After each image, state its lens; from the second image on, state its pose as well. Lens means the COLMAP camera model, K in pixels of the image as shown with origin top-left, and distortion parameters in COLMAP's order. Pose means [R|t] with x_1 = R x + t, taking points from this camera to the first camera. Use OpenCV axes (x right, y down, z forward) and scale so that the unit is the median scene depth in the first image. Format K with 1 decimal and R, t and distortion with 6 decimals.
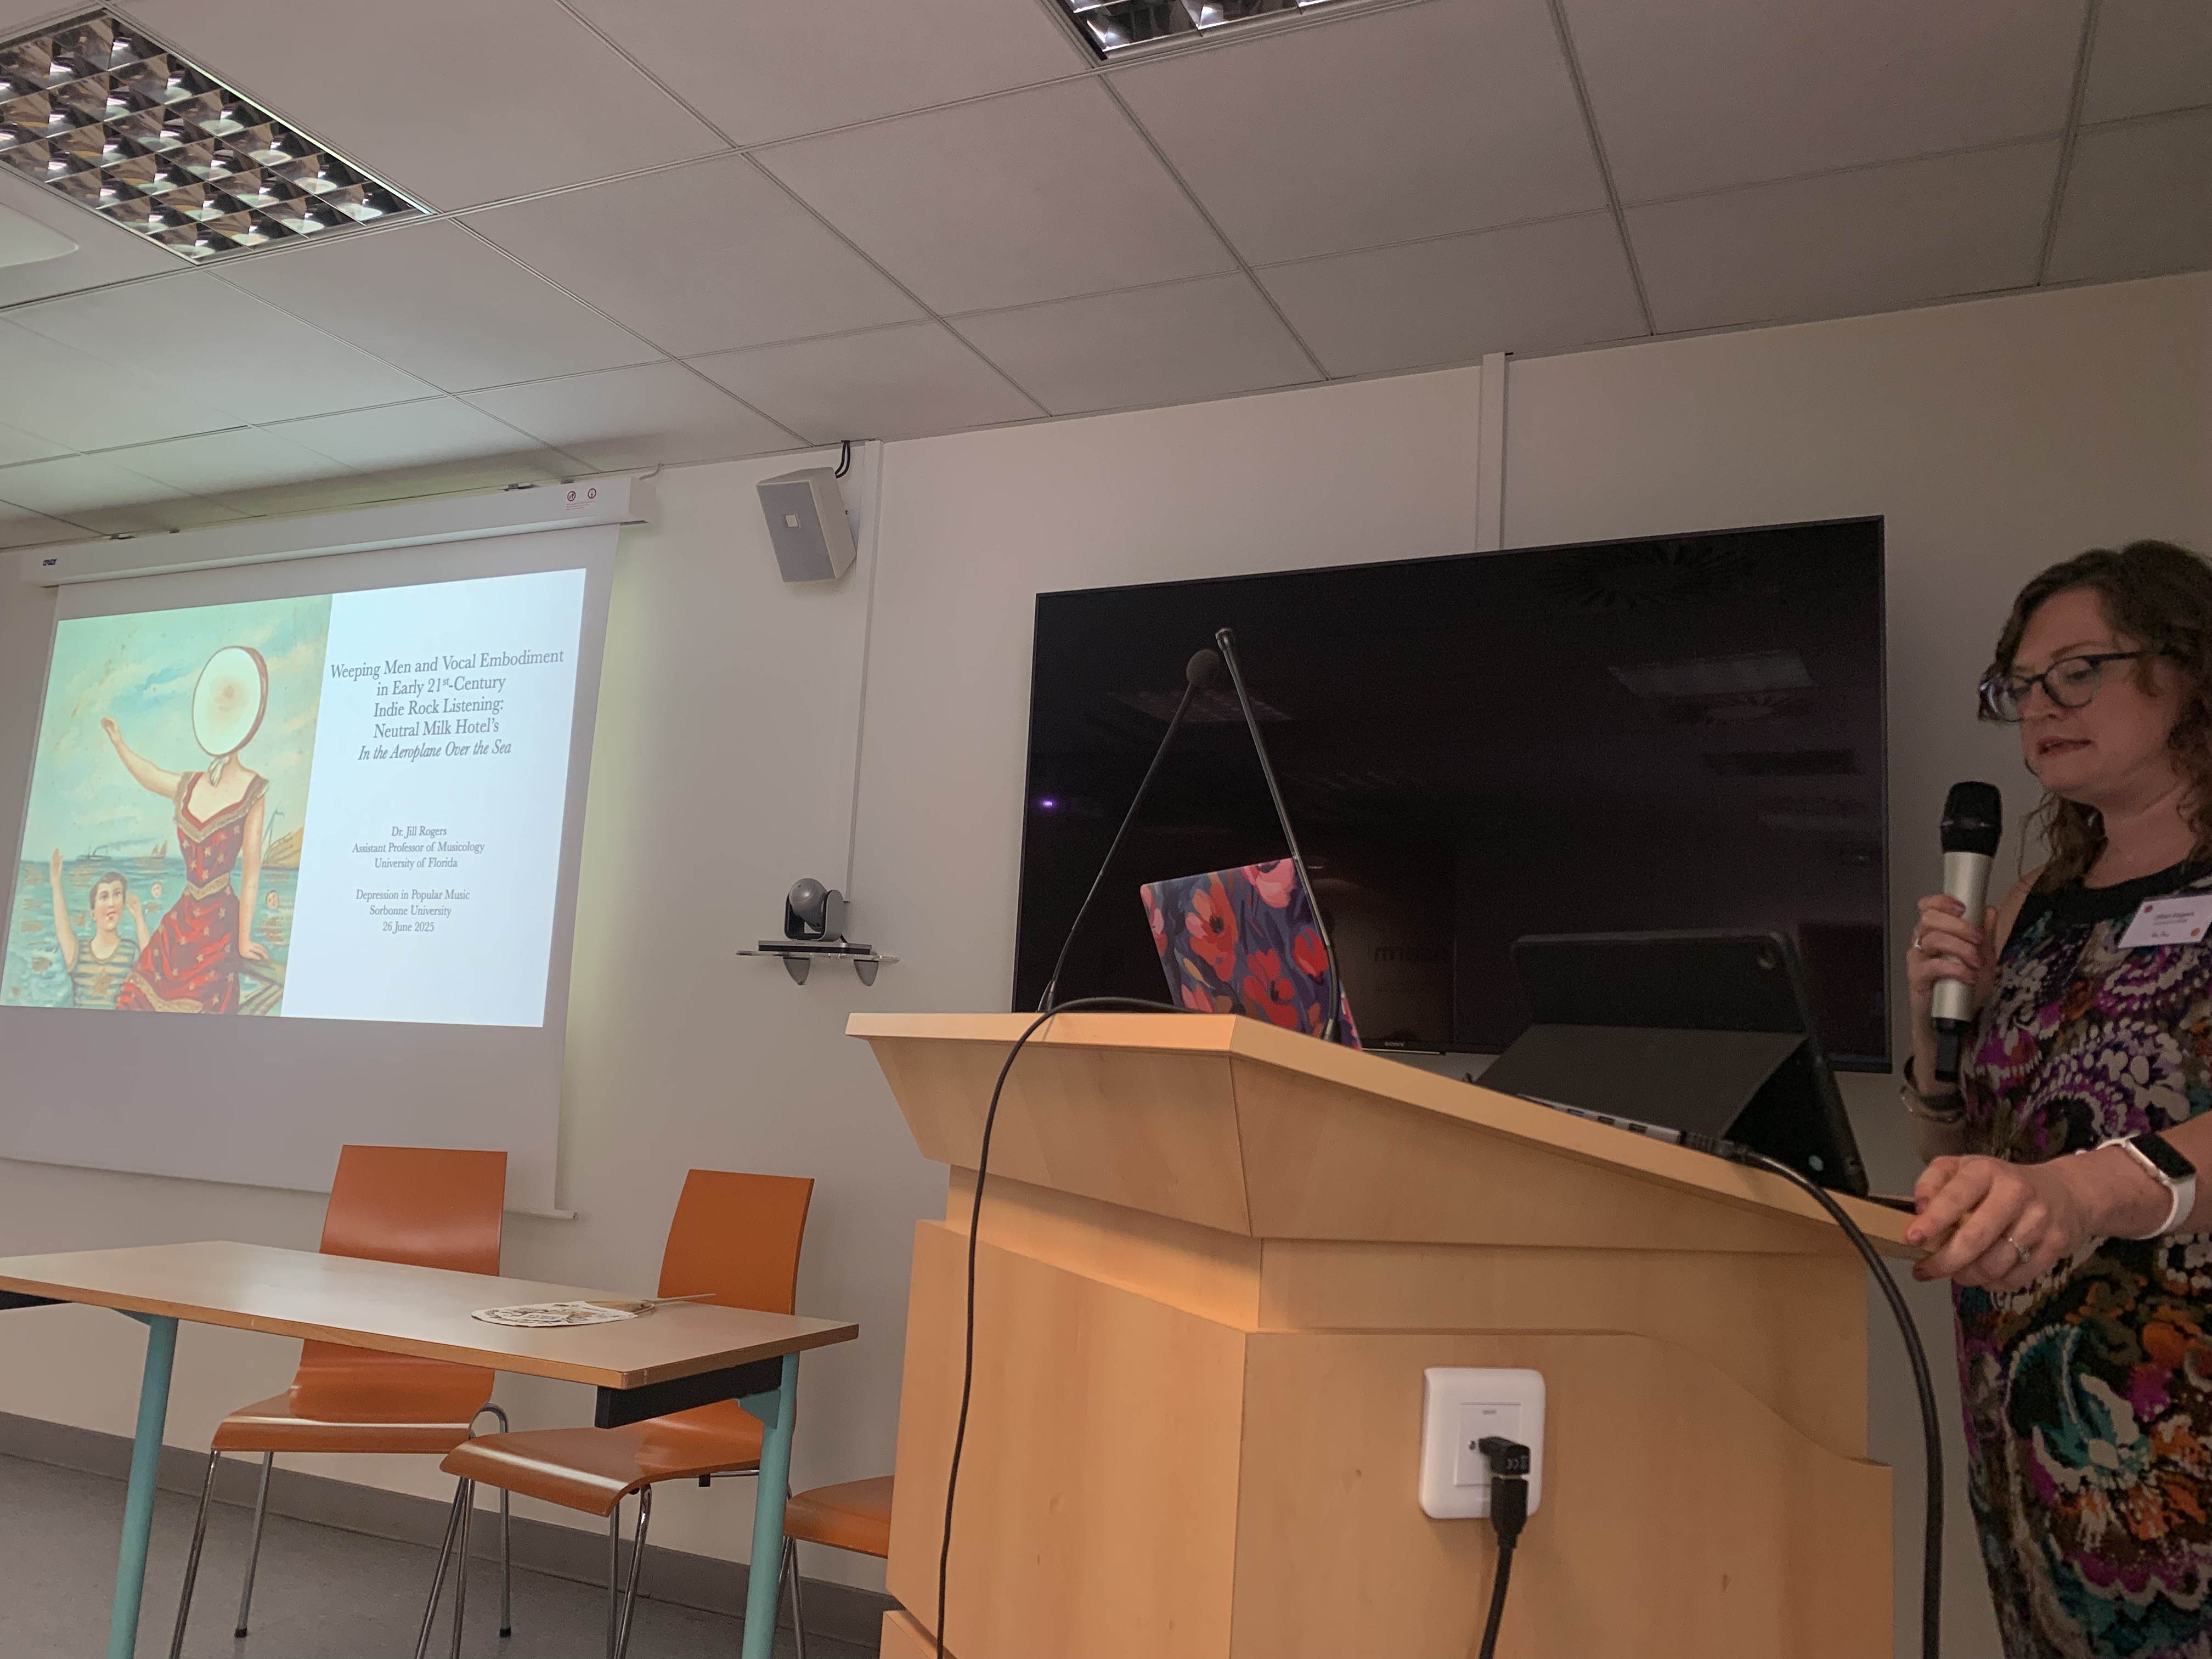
lens RADIAL K [[1692.0, 0, 1088.4], [0, 1692.0, 831.0], [0, 0, 1]] dist [0.036674, -0.033773]
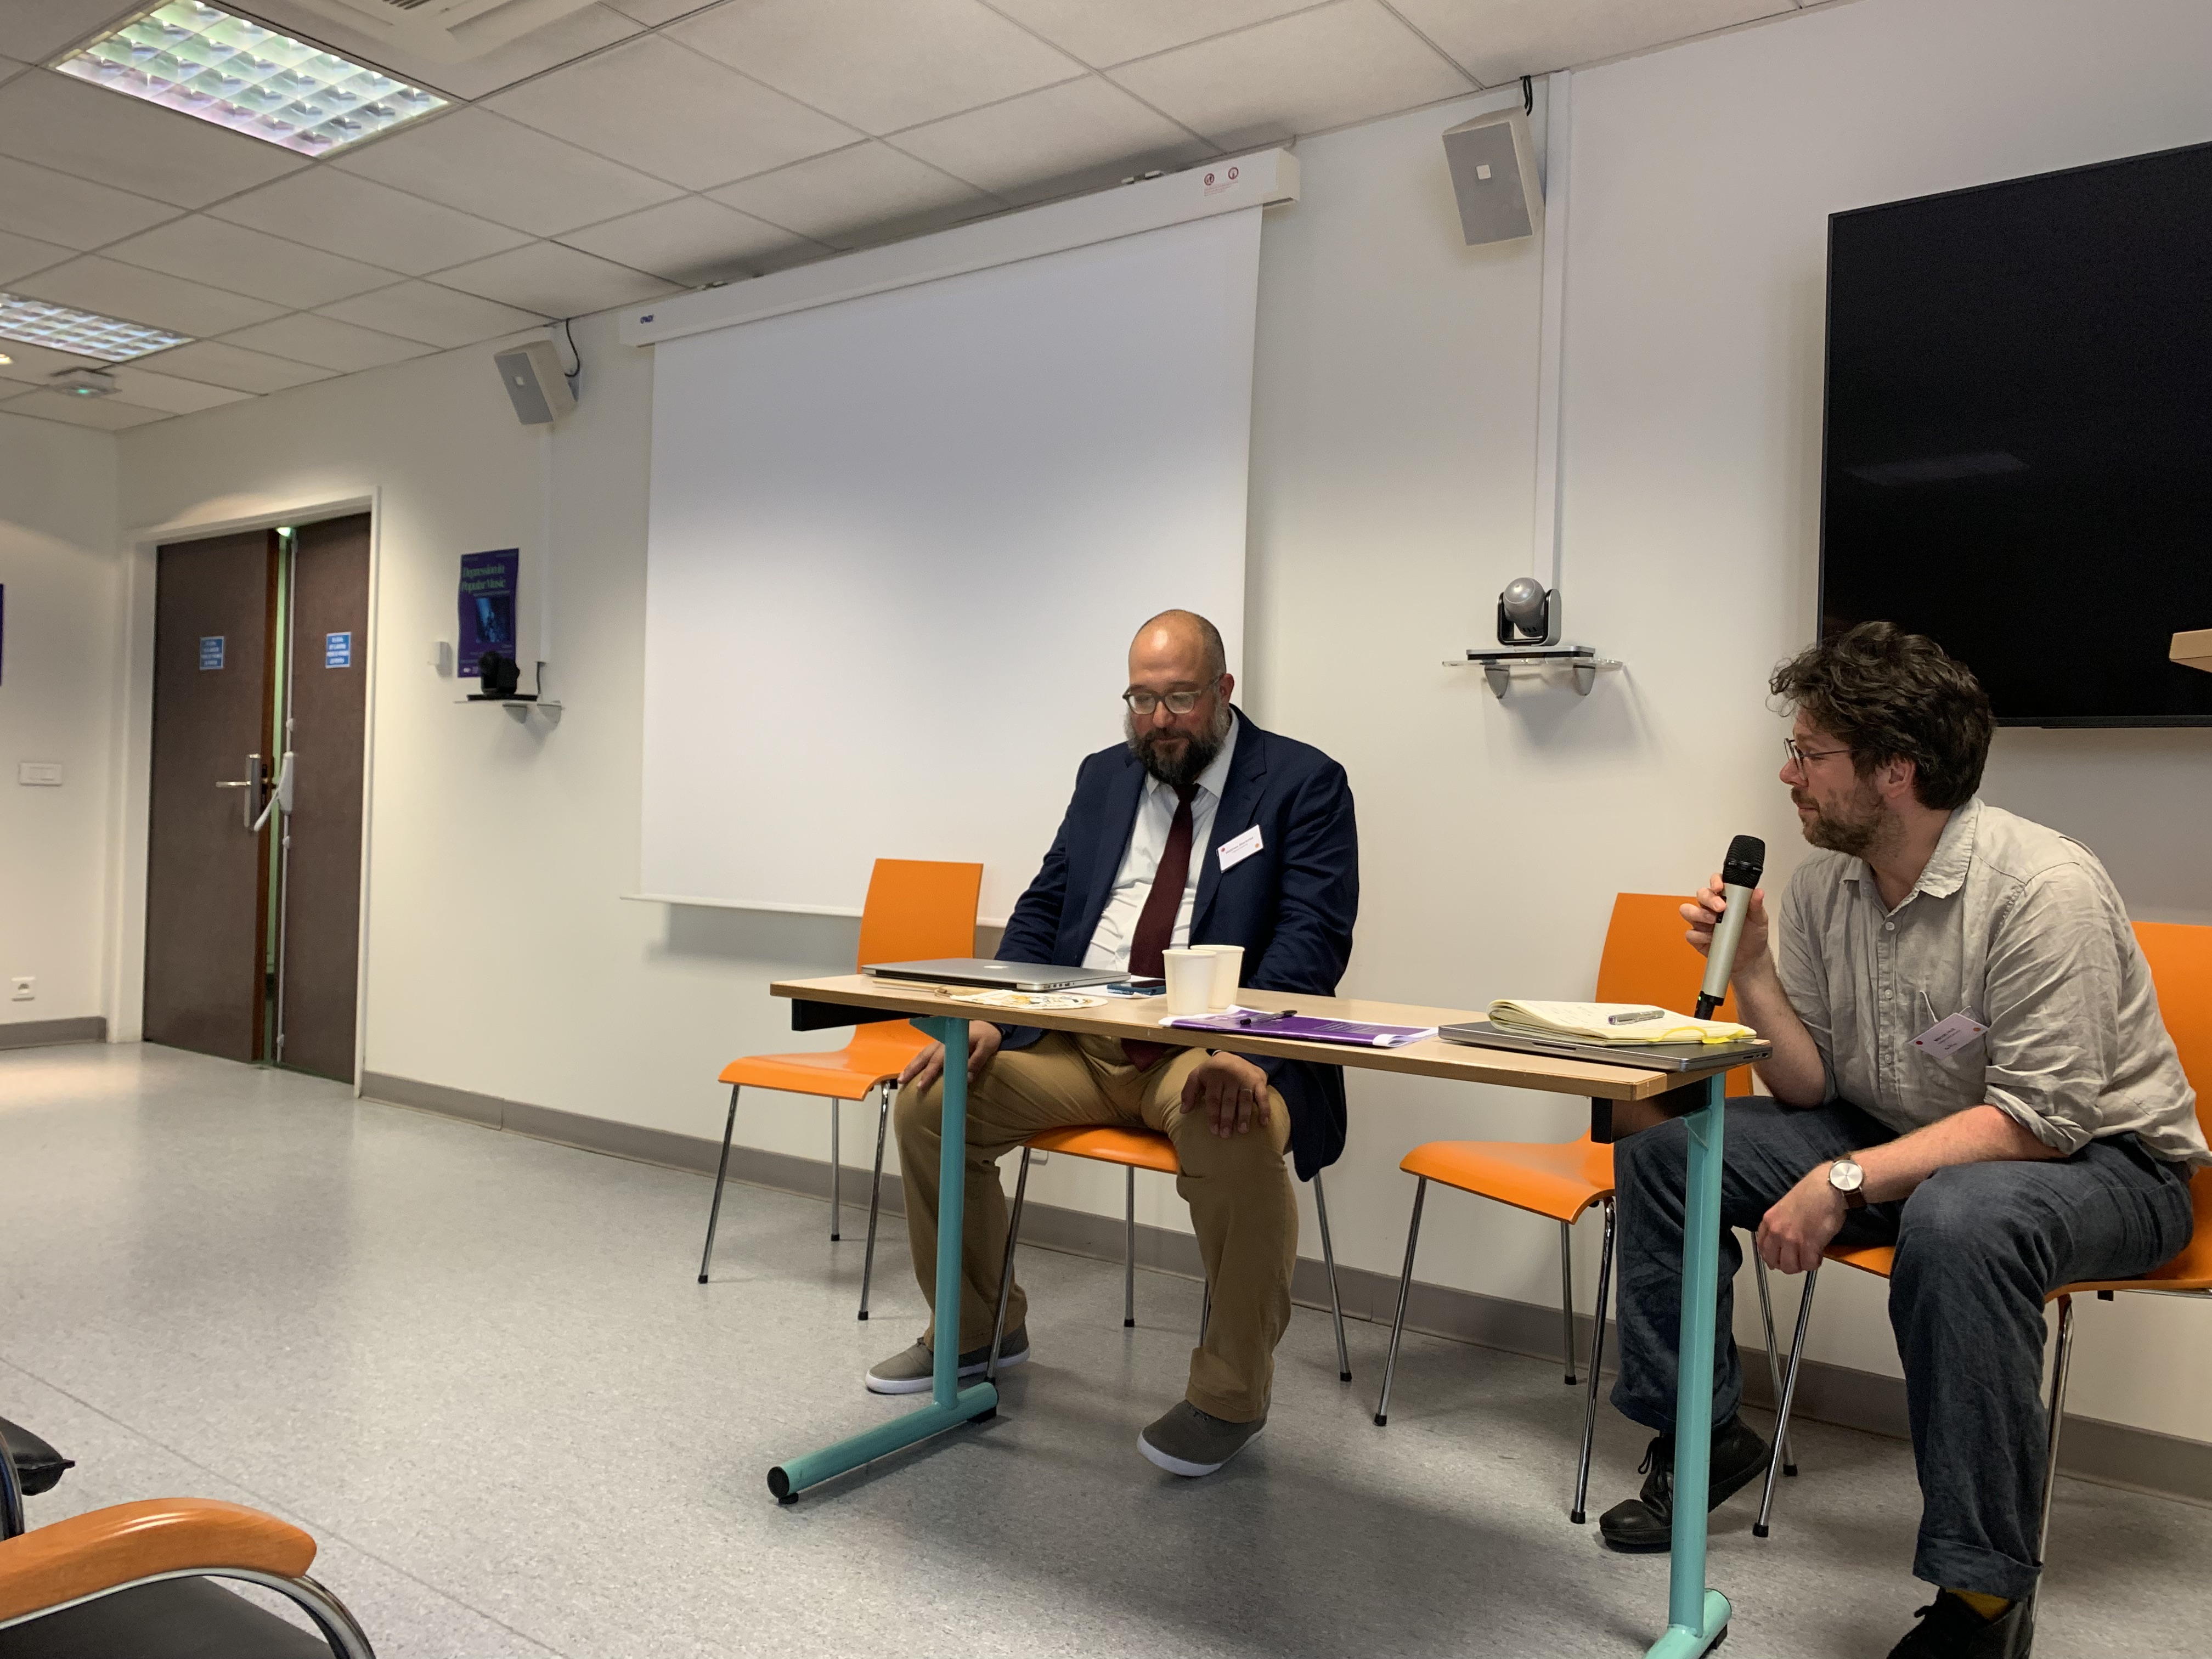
lens RADIAL K [[1692.0, 0, 1103.1], [0, 1692.0, 825.8], [0, 0, 1]] dist [0.036674, -0.033773]
pose [[0.979742, -0.028031, -0.198290, -0.223190], [0.054653, 0.989995, 0.130086, 0.031425], [0.192660, -0.138288, 0.971472, 0.055606]]
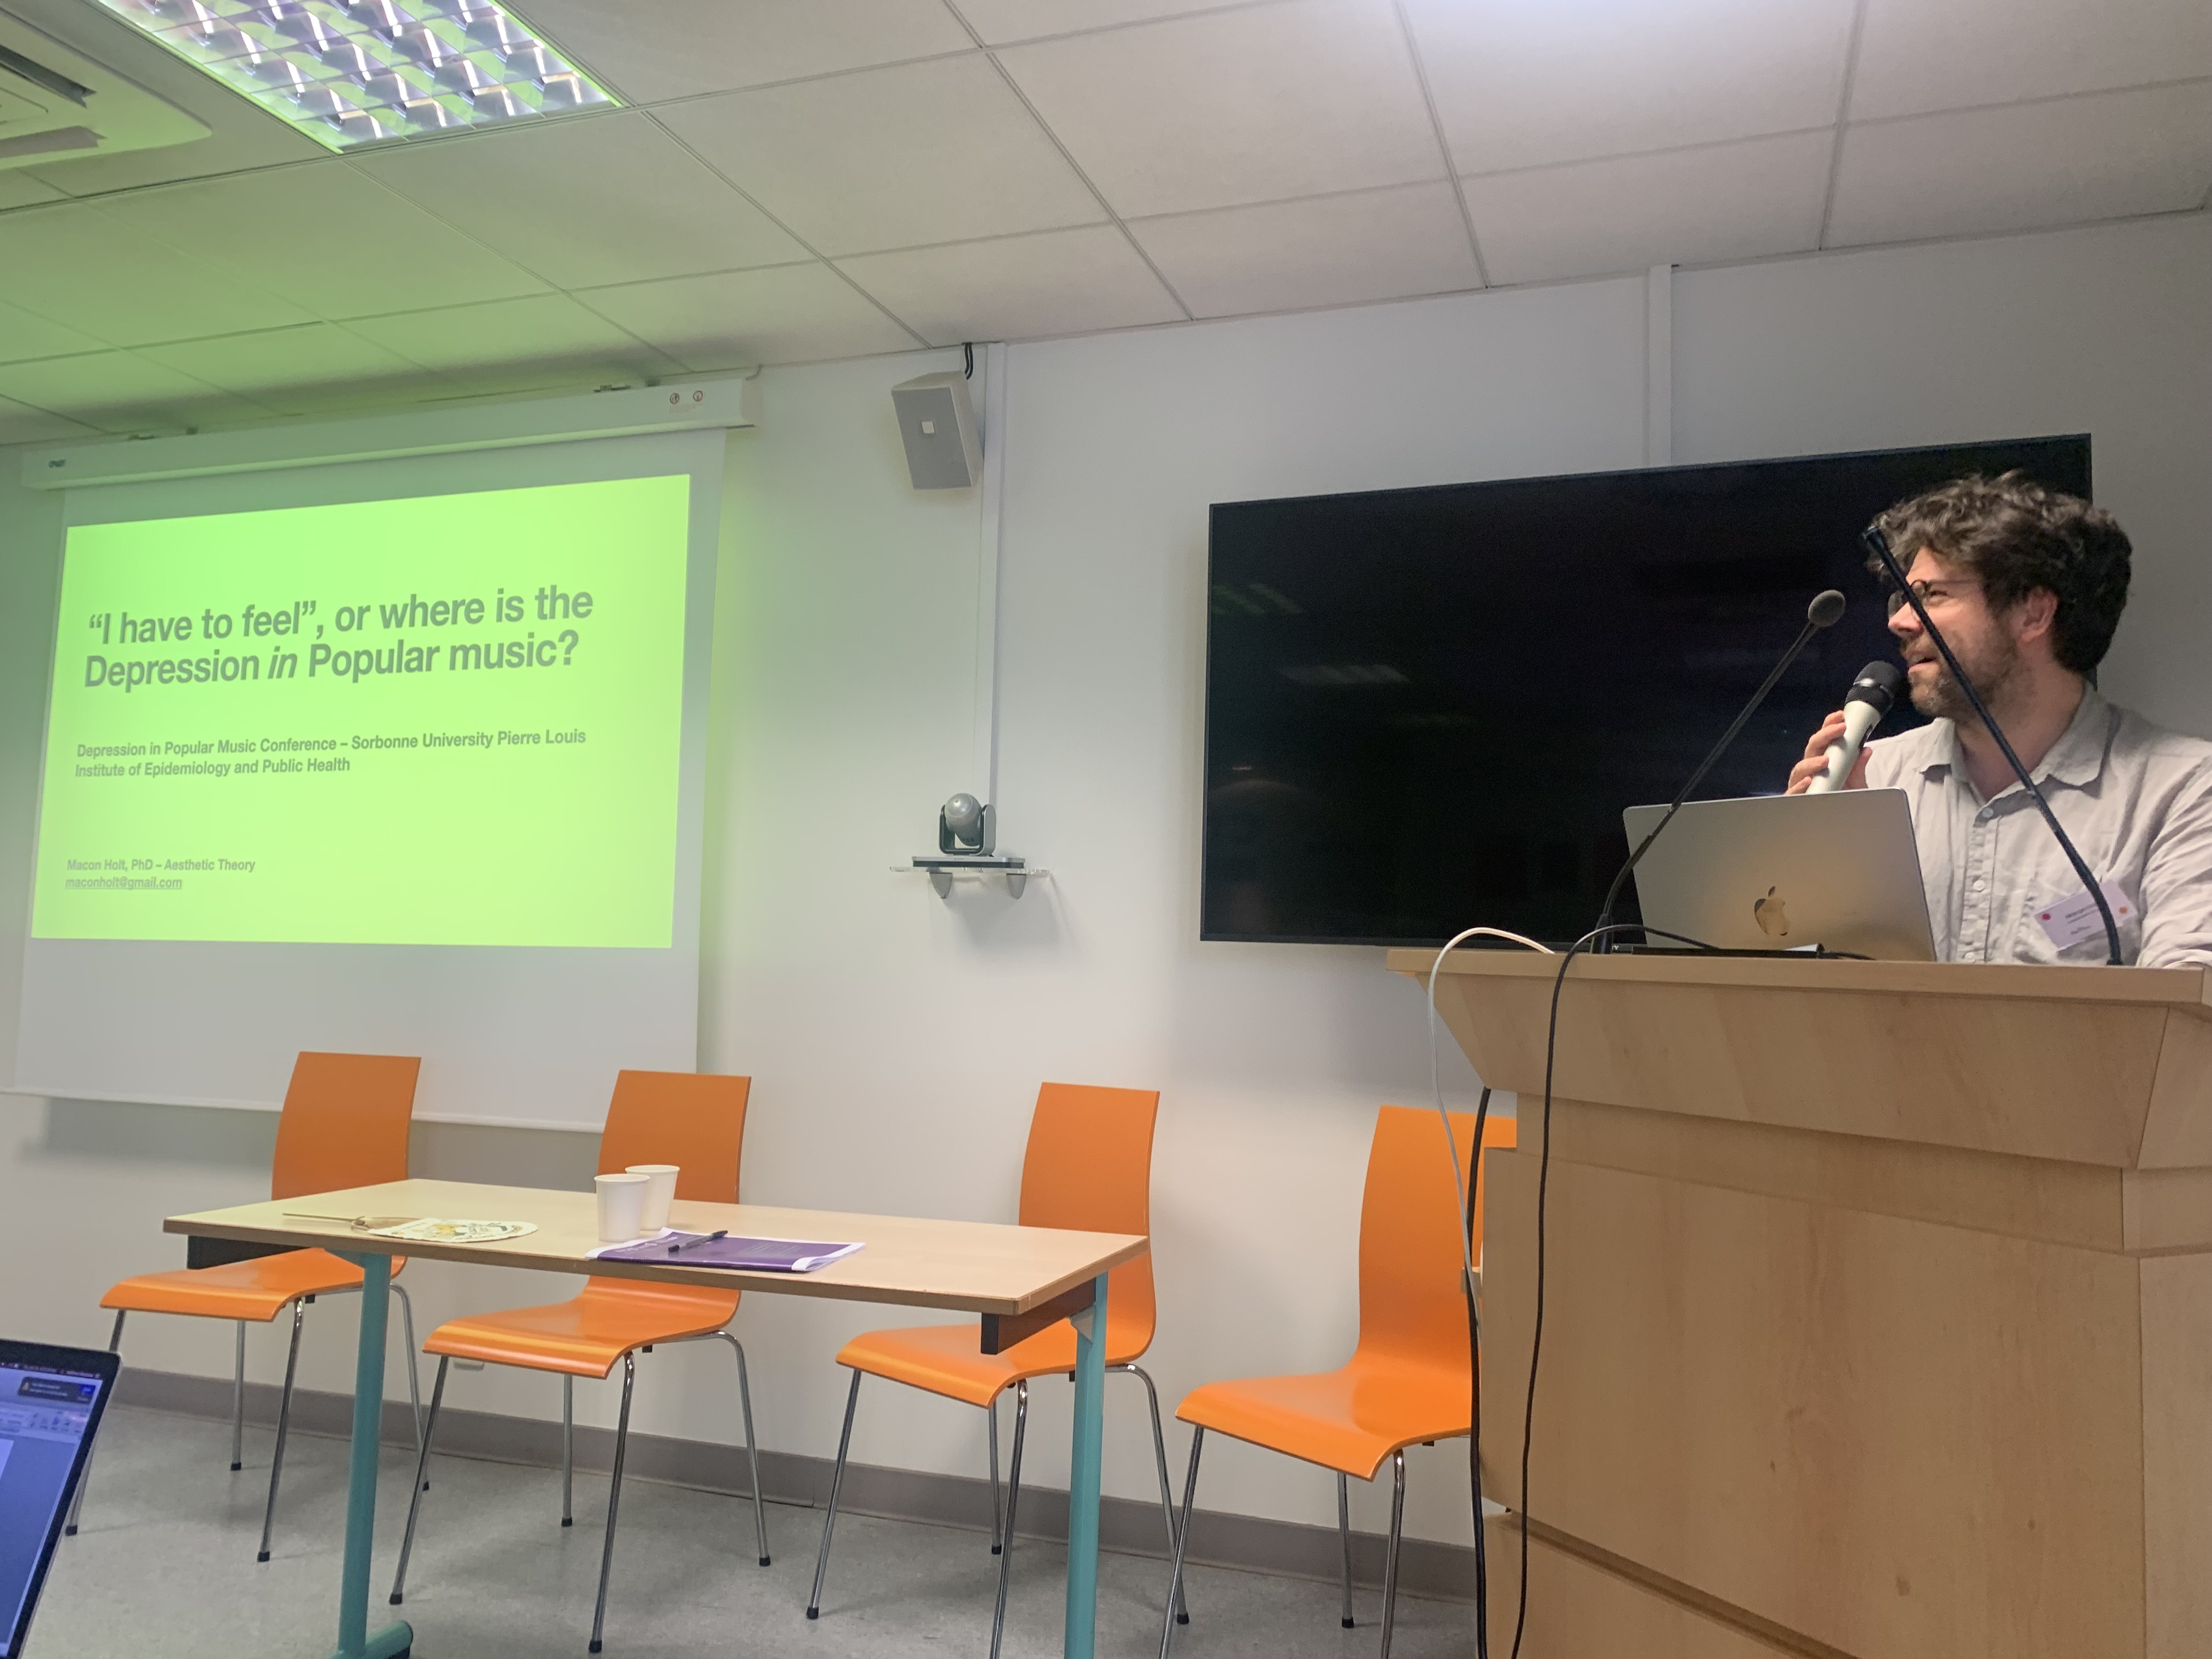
lens RADIAL K [[1692.0, 0, 1102.8], [0, 1692.0, 817.6], [0, 0, 1]] dist [0.036674, -0.033773]
pose [[0.994928, -0.019937, 0.098594, -0.193309], [0.014154, 0.998157, 0.059007, -0.015814], [-0.099589, -0.057312, 0.993377, 0.005015]]
